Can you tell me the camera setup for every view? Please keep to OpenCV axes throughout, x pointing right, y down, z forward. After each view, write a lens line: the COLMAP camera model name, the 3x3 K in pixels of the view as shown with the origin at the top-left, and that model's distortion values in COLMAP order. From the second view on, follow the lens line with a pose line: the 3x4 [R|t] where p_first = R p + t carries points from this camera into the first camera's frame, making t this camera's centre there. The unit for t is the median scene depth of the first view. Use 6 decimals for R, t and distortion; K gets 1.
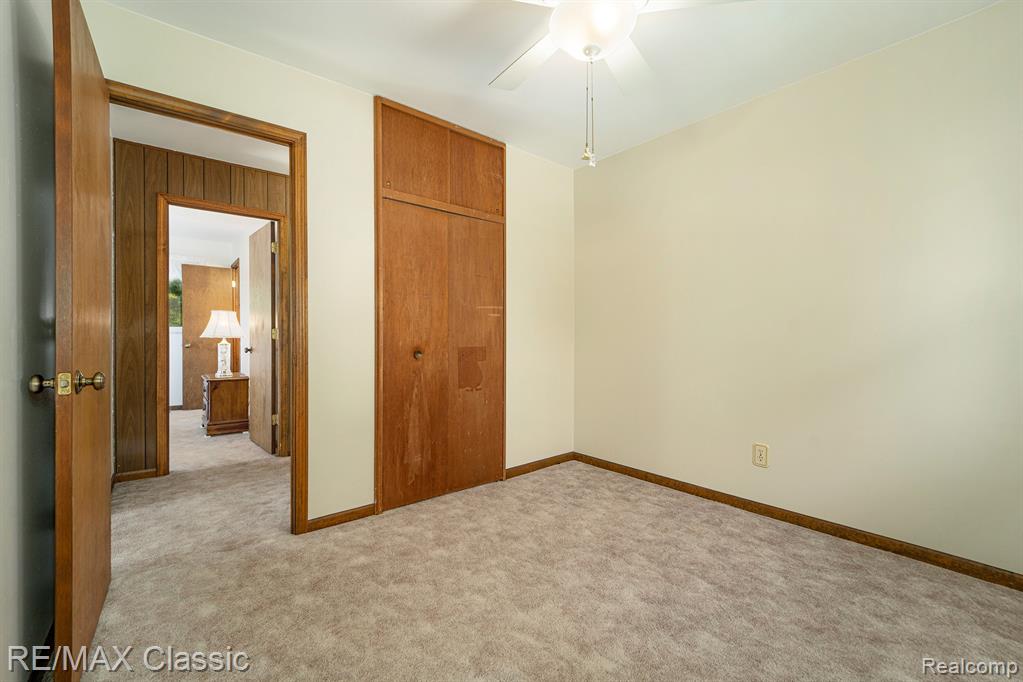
lens RADIAL K [[420.6, 0, 513.3], [0, 420.6, 339.3], [0, 0, 1]] dist [-0.017437, -0.002312]
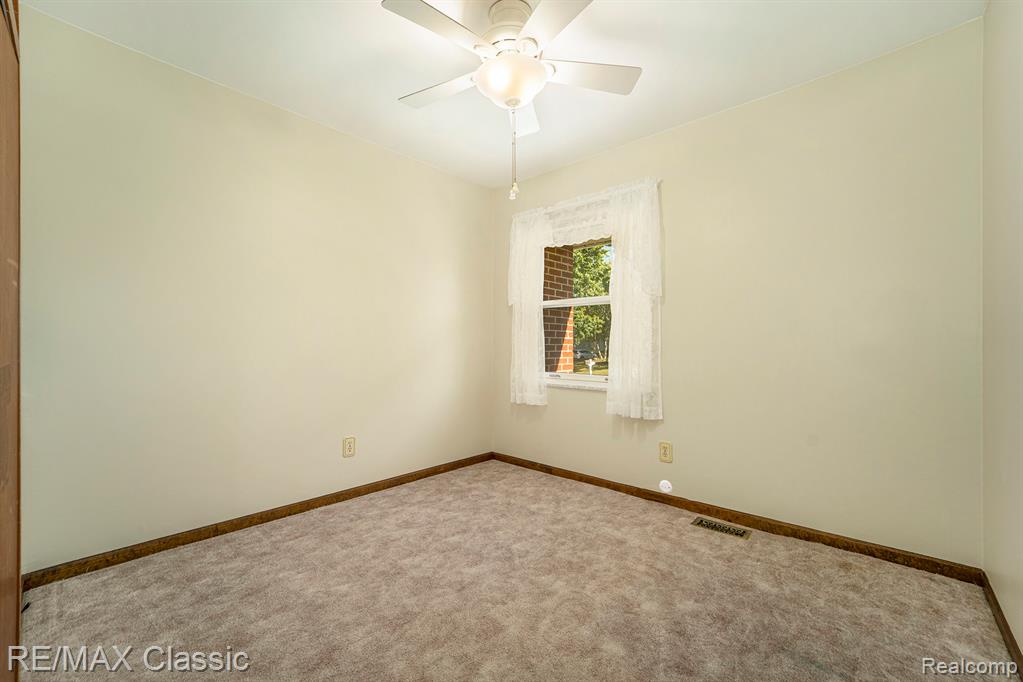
lens RADIAL K [[420.6, 0, 513.1], [0, 420.6, 340.7], [0, 0, 1]] dist [-0.017437, -0.002312]
pose [[-0.114382, -0.003677, 0.993430, -0.680719], [0.007041, 0.999965, 0.004512, -0.014793], [-0.993412, 0.007510, -0.114352, 0.791985]]
